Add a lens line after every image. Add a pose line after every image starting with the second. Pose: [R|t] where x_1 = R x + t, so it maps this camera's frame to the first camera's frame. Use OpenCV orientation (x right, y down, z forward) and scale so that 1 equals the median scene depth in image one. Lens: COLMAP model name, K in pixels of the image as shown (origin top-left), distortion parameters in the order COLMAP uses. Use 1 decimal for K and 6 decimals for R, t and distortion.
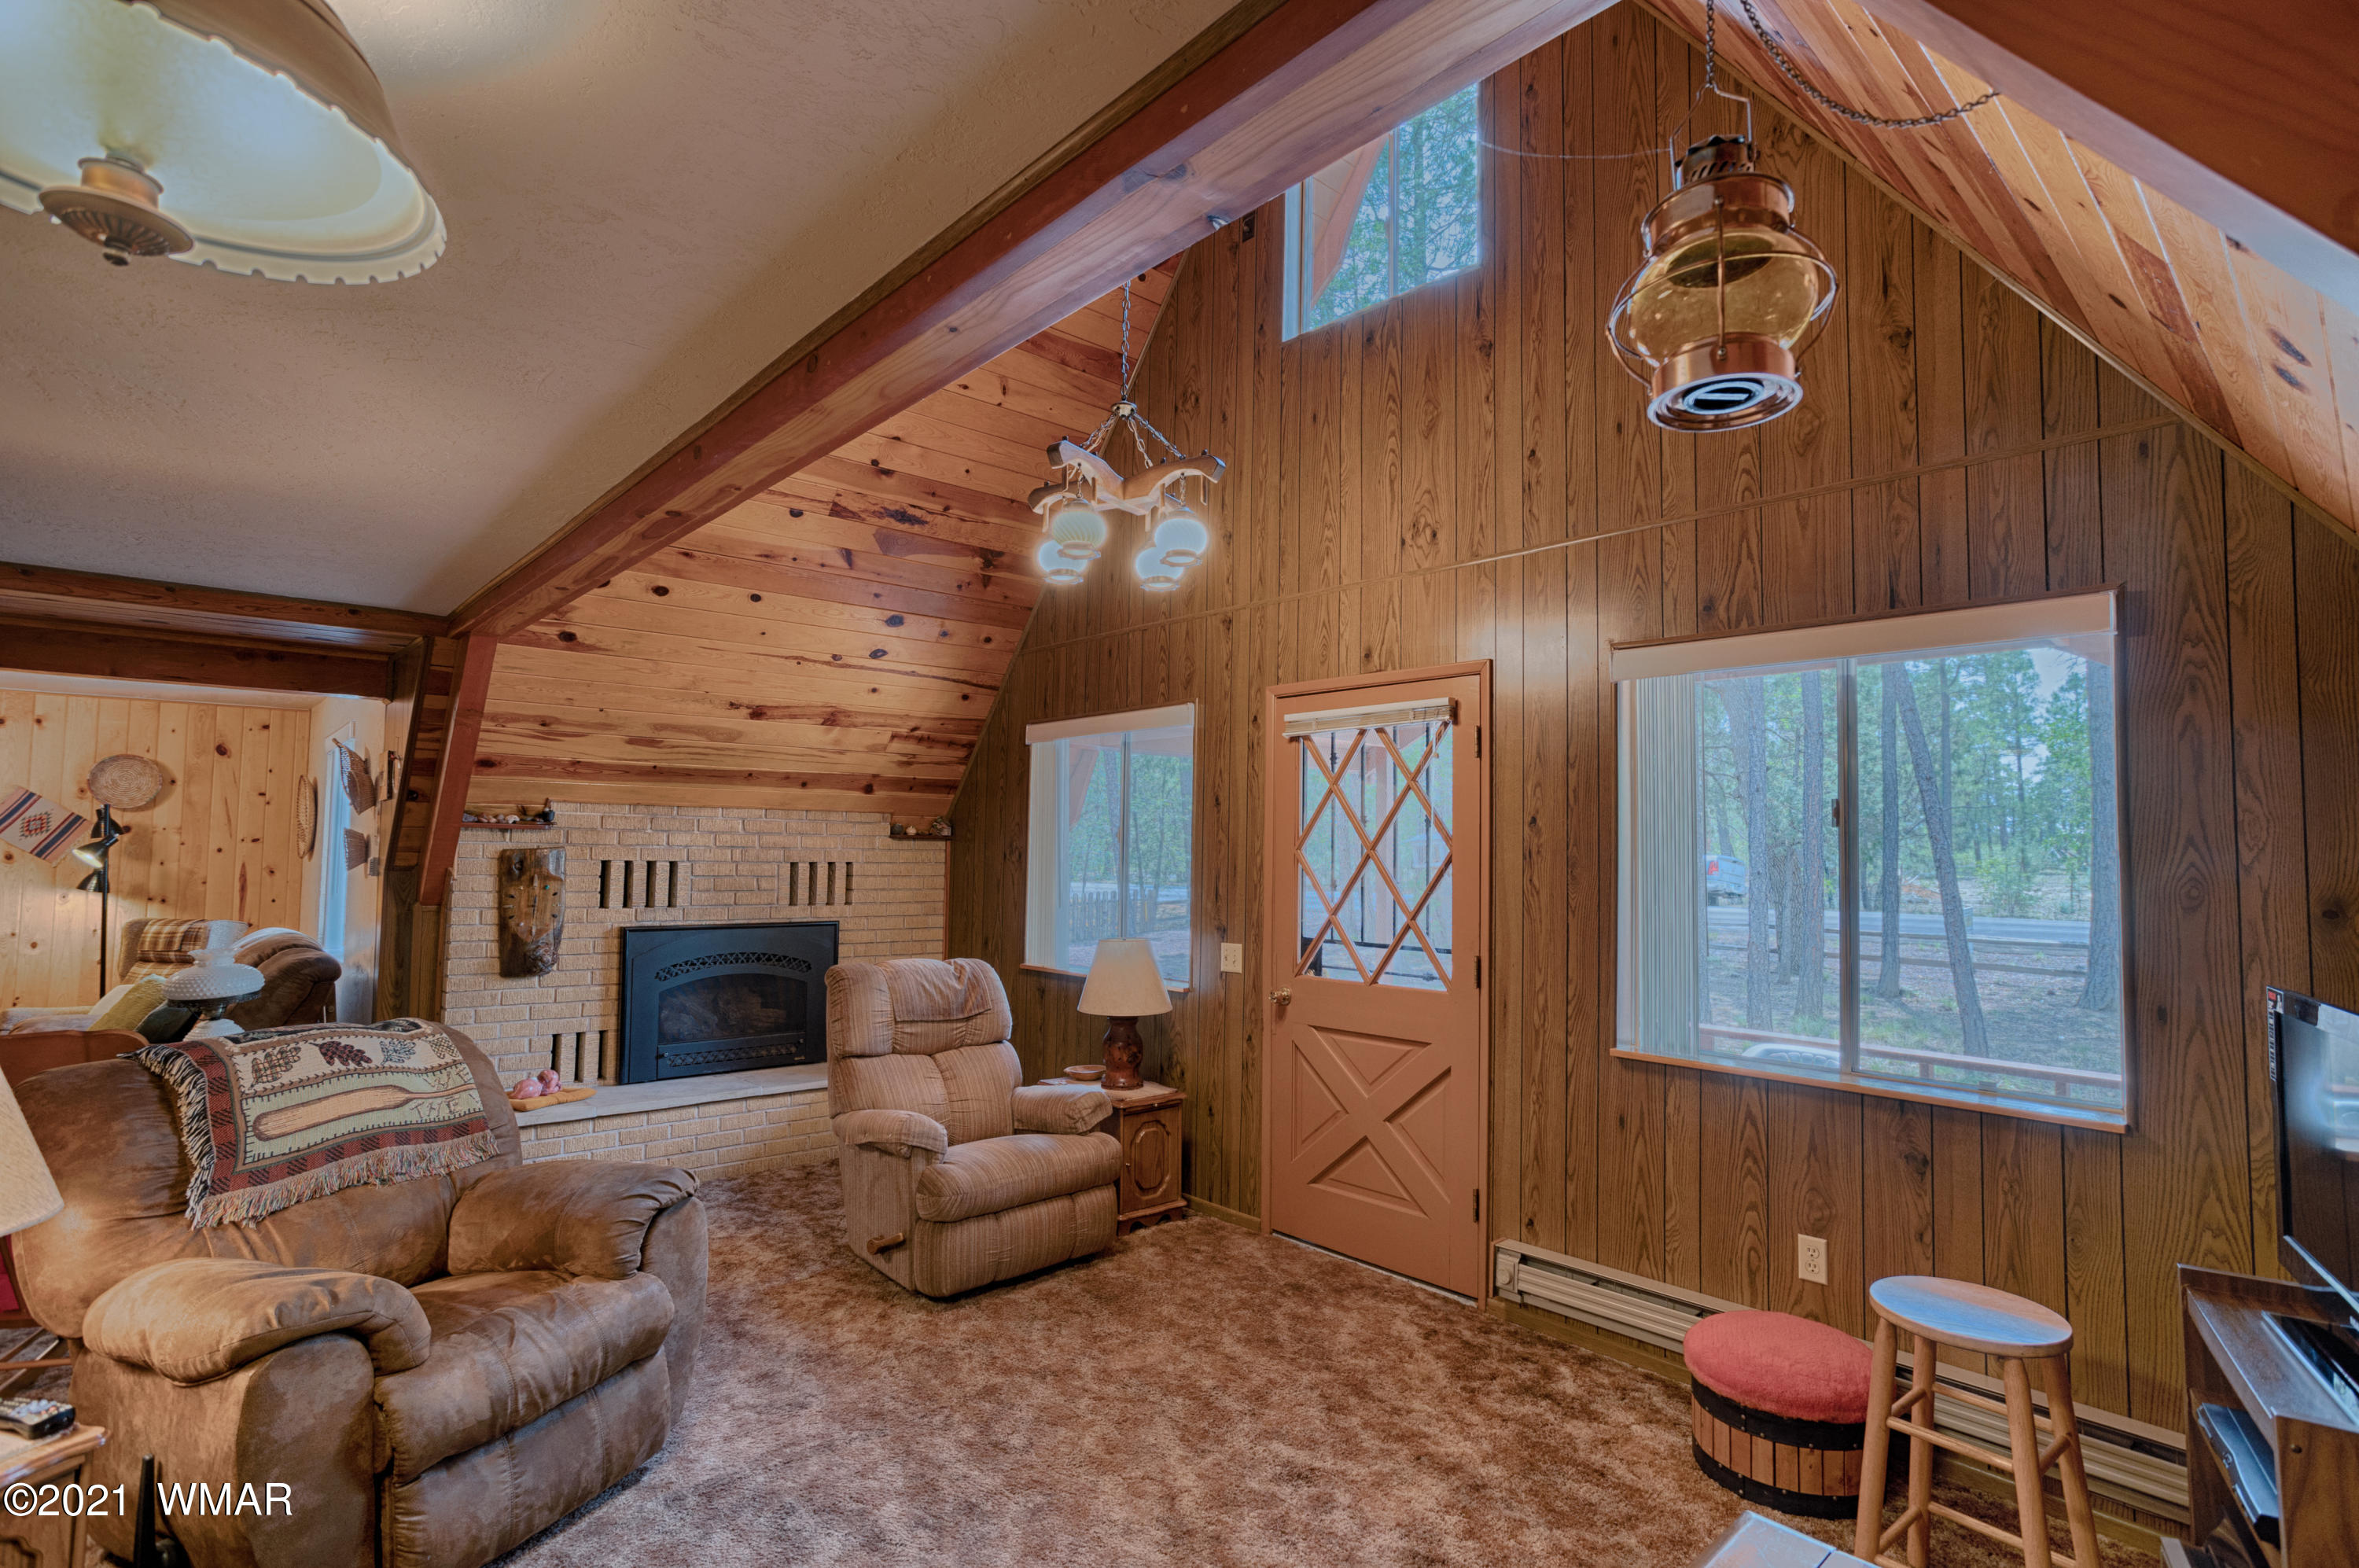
lens RADIAL K [[1131.7, 0, 1199.9], [0, 1131.7, 783.1], [0, 0, 1]] dist [-0.012349, 0.005769]
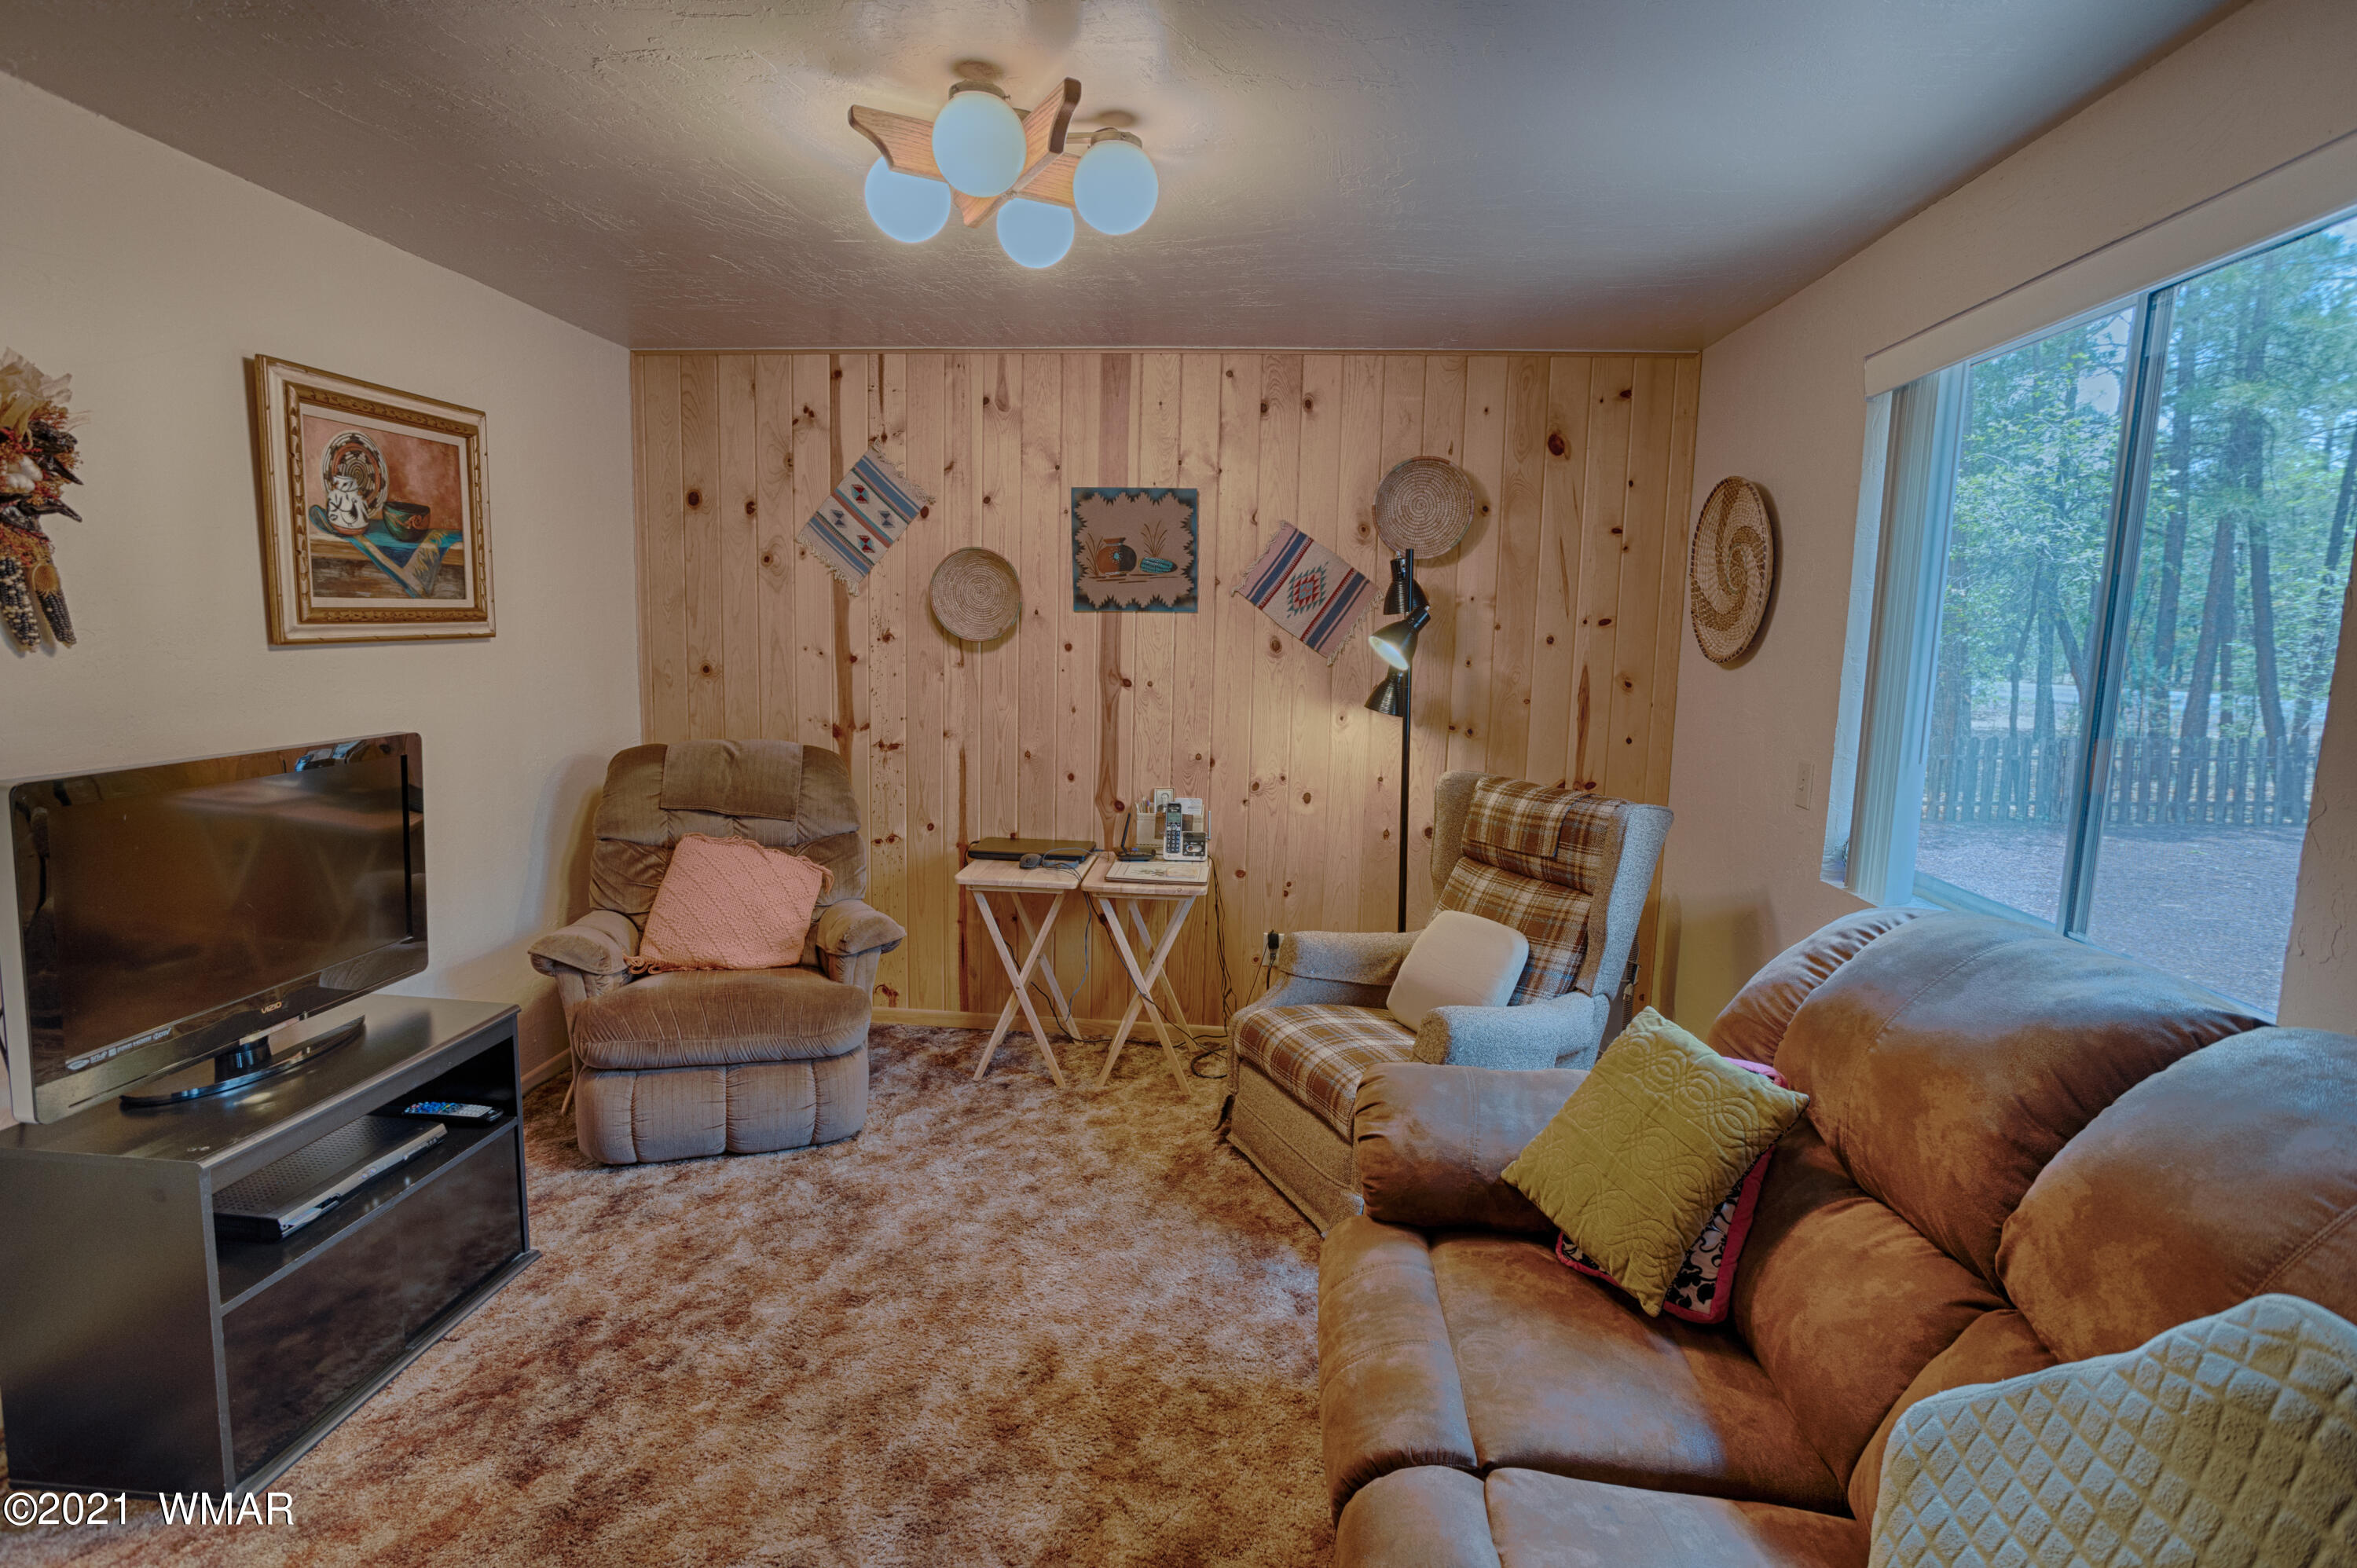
lens RADIAL K [[1130.7, 0, 1181.3], [0, 1130.7, 778.8], [0, 0, 1]] dist [-0.012349, 0.005769]
pose [[0.676969, 0.113870, -0.727149, -0.639720], [0.021769, 0.984430, 0.174426, 0.029409], [0.735689, -0.133911, 0.663950, 0.549813]]
